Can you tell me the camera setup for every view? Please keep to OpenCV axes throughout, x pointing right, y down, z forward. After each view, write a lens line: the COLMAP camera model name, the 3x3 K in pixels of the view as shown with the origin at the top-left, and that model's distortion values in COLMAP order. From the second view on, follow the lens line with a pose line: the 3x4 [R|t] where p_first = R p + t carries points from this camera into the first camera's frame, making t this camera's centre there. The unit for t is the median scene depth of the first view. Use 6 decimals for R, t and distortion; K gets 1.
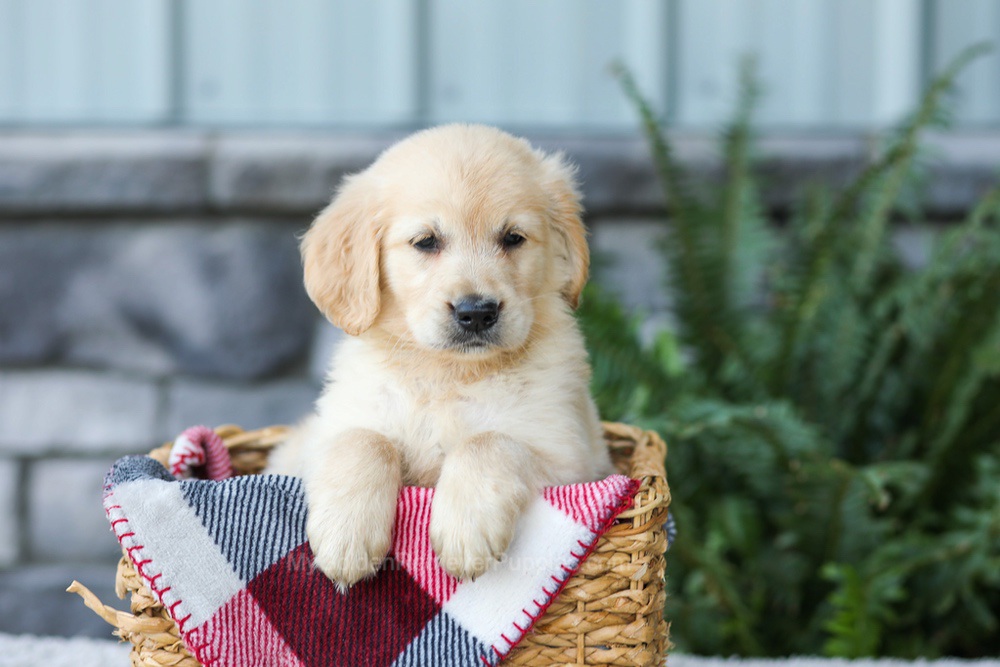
lens RADIAL K [[2825.0, 0, 498.0], [0, 2825.0, 277.1], [0, 0, 1]] dist [-0.011407, -0.239944]
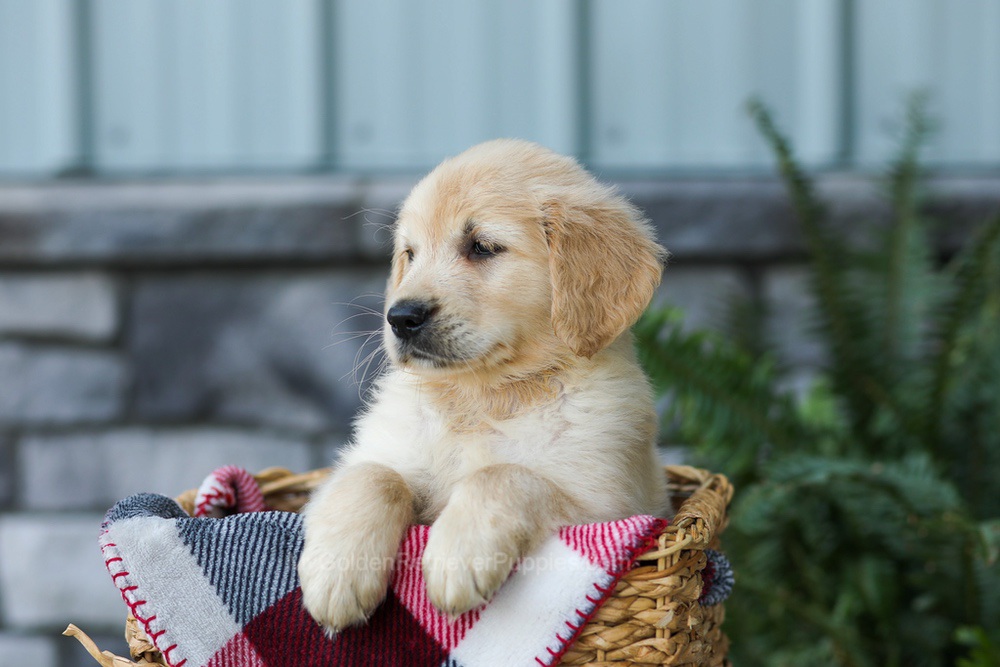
lens RADIAL K [[2938.4, 0, 496.1], [0, 2938.4, 335.2], [0, 0, 1]] dist [-0.003873, 0.086432]
pose [[0.992901, -0.002547, -0.118918, 0.110484], [0.001377, 0.999950, -0.009921, 0.021308], [0.118938, 0.009687, 0.992854, 0.039508]]
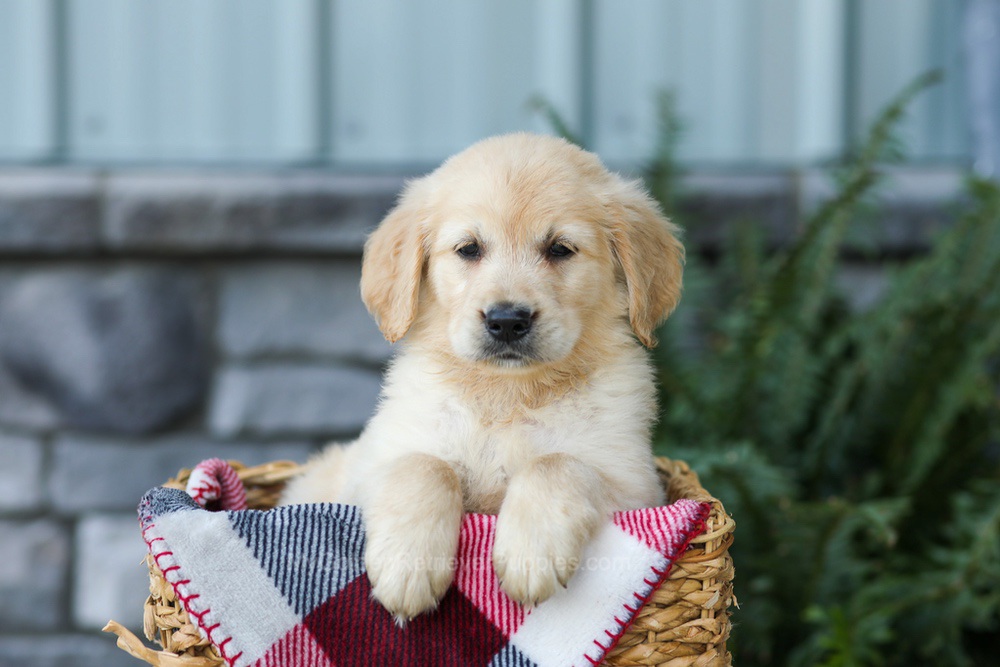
lens RADIAL K [[2938.4, 0, 496.1], [0, 2938.4, 335.2], [0, 0, 1]] dist [-0.003873, 0.086432]
pose [[0.995295, -0.007057, 0.096635, -0.118453], [0.007830, 0.999940, -0.007630, 0.022157], [-0.096575, 0.008351, 0.995291, 0.018126]]
